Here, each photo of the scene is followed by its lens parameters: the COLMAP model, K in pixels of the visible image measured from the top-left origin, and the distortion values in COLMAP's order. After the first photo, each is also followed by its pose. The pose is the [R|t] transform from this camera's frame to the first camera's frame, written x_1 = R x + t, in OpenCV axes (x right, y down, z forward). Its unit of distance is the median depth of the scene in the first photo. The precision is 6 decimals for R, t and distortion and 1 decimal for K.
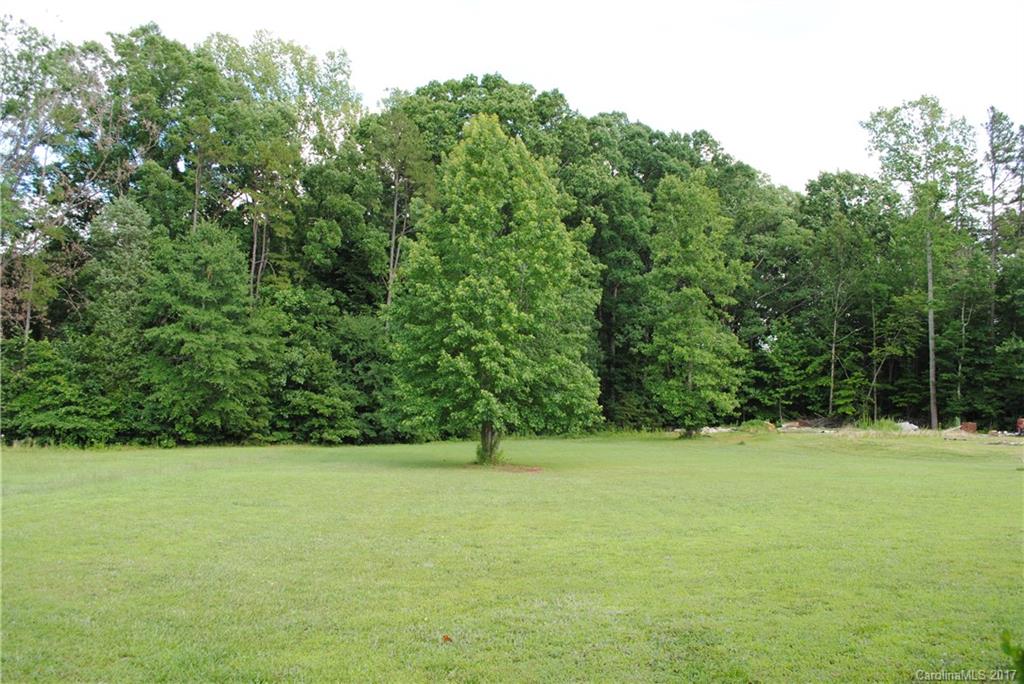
lens RADIAL K [[818.4, 0, 507.6], [0, 818.4, 341.8], [0, 0, 1]] dist [-0.075665, 0.023007]
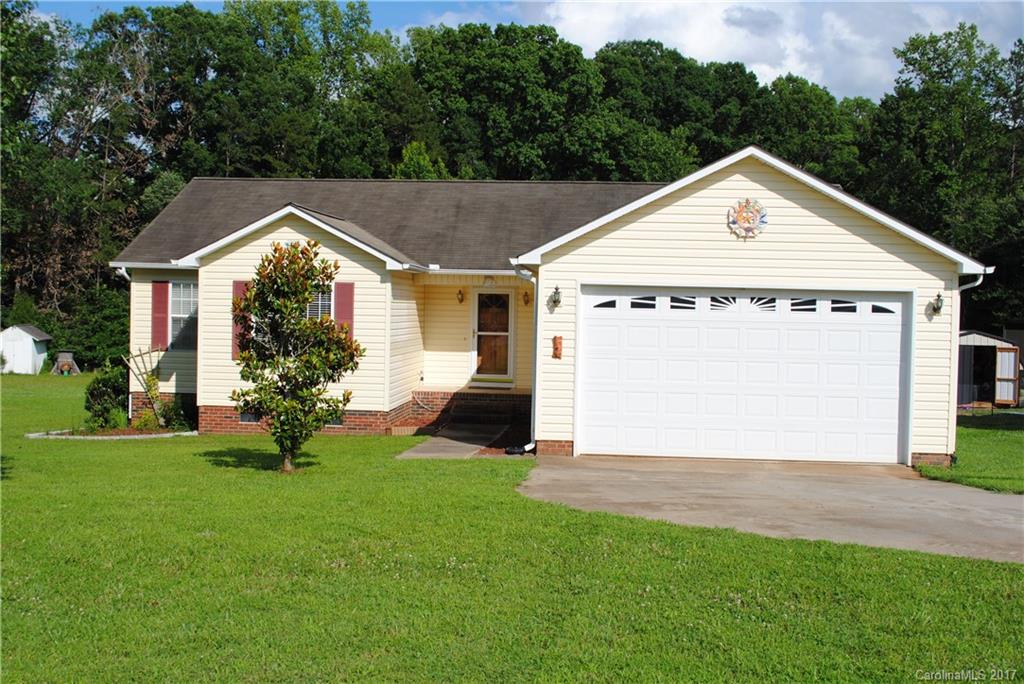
lens RADIAL K [[1132.5, 0, 516.0], [0, 1132.5, 337.8], [0, 0, 1]] dist [-0.036207, 0.000000]
pose [[0.991184, 0.010667, -0.132065, 0.207949], [-0.000671, 0.997146, 0.075500, -0.043872], [0.132493, -0.074745, 0.988362, -0.487876]]
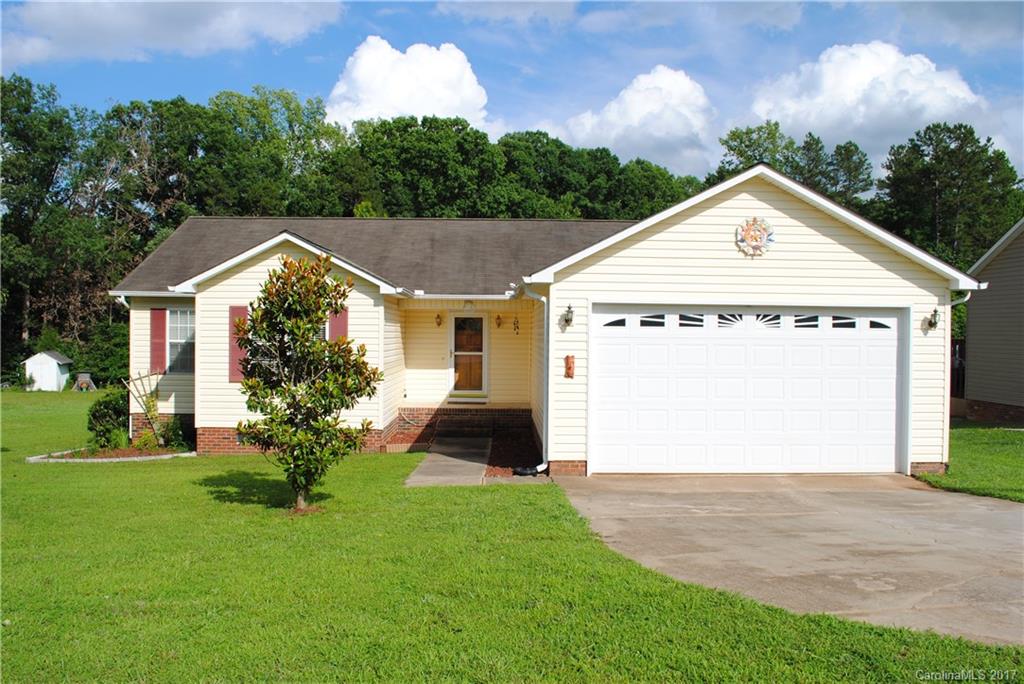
lens RADIAL K [[818.4, 0, 511.6], [0, 818.4, 349.6], [0, 0, 1]] dist [-0.075665, 0.023007]
pose [[0.999542, -0.004525, -0.029916, 0.170708], [0.006590, 0.997576, 0.069271, -0.038223], [0.029530, -0.069437, 0.997149, -0.404811]]
